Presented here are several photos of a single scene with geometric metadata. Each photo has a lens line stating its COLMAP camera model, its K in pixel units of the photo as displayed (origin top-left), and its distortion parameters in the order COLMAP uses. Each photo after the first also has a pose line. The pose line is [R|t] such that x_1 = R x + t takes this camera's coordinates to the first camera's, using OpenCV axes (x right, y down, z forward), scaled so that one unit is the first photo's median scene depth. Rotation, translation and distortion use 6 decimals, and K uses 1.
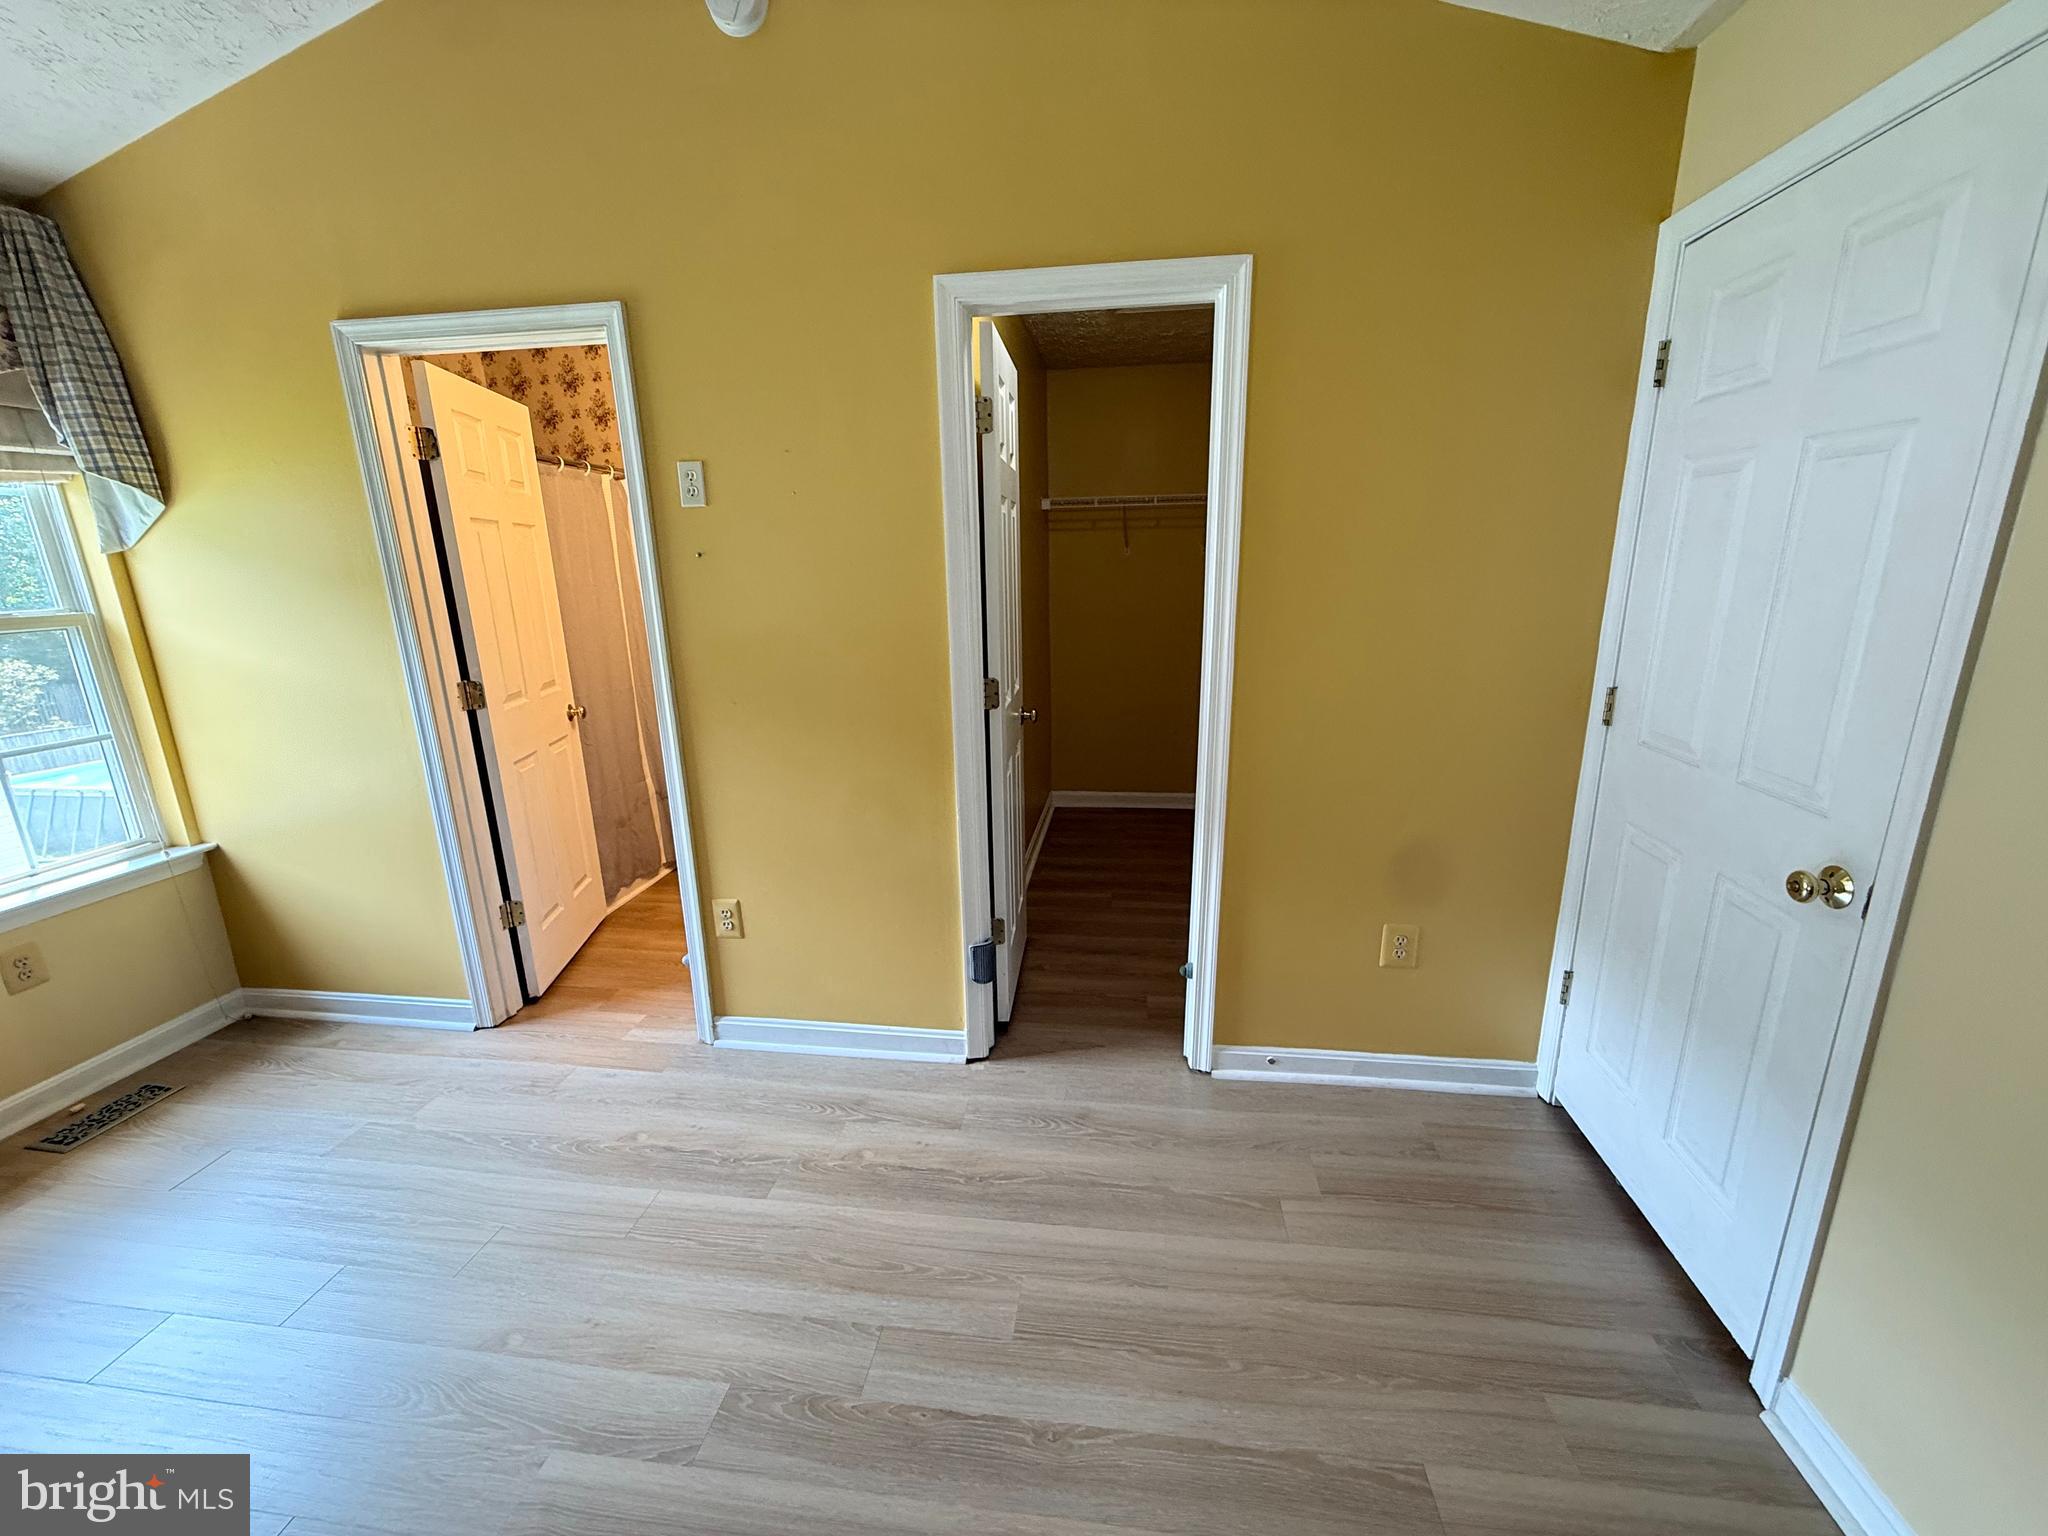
lens RADIAL K [[817.5, 0, 1021.9], [0, 817.5, 759.7], [0, 0, 1]] dist [-0.000916, 0.000316]
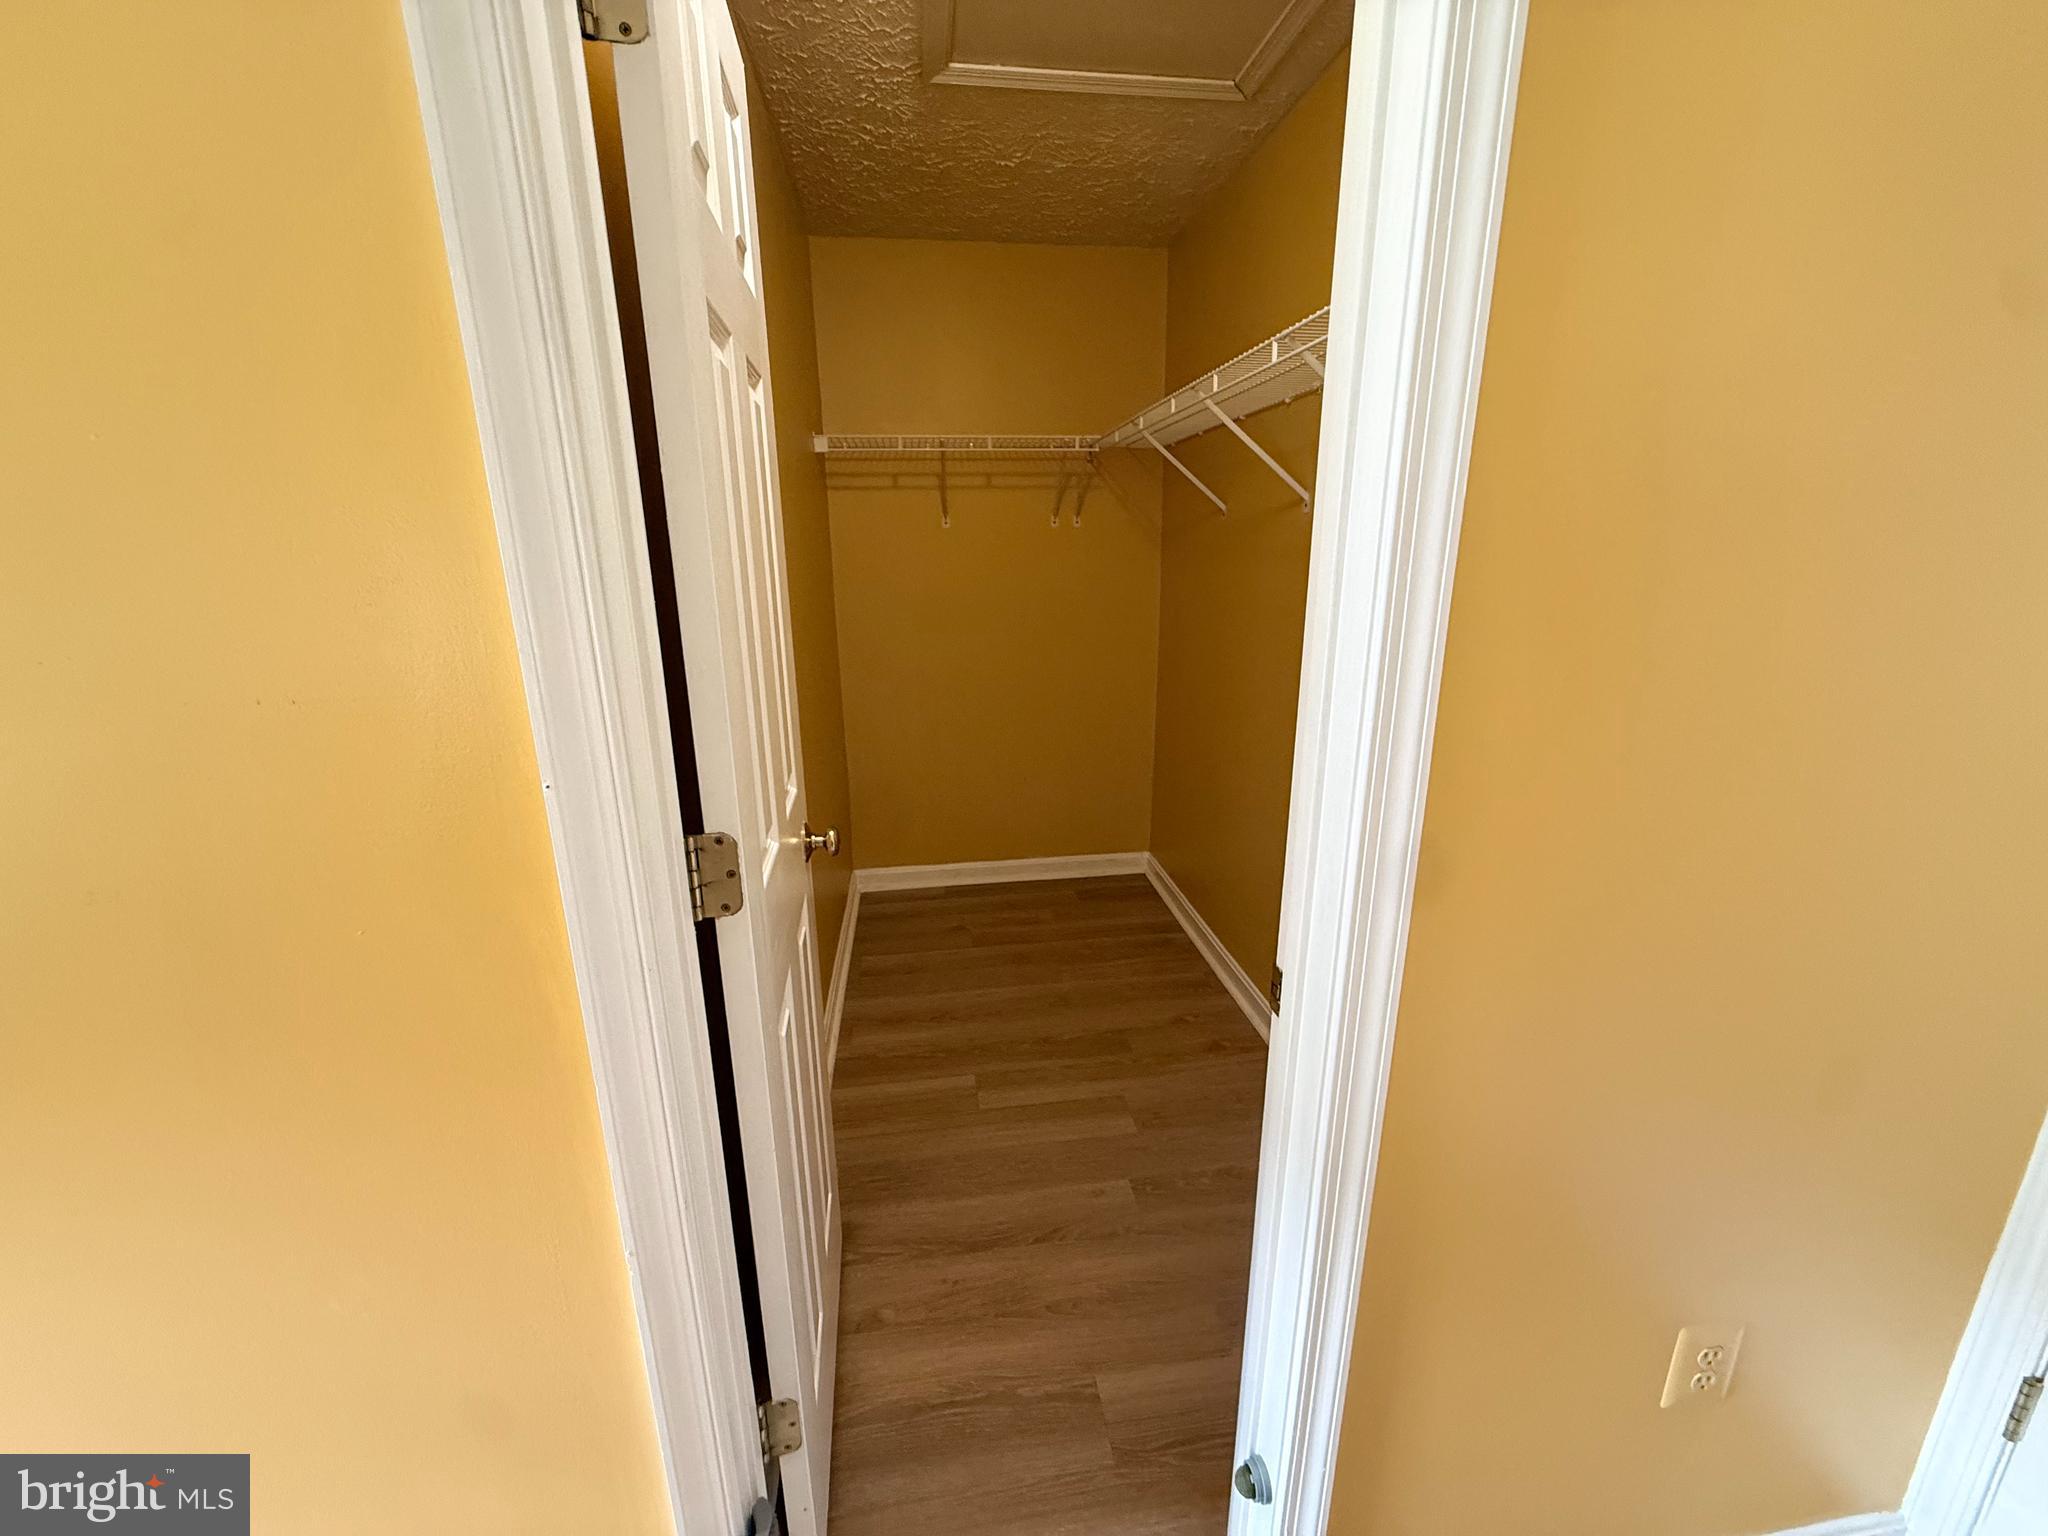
lens RADIAL K [[817.5, 0, 1020.8], [0, 817.5, 760.5], [0, 0, 1]] dist [-0.000916, 0.000316]
pose [[0.964494, -0.063190, 0.256434, 0.000856], [0.059384, 0.997980, 0.022568, -0.073029], [-0.257342, -0.006539, 0.966298, 0.347169]]
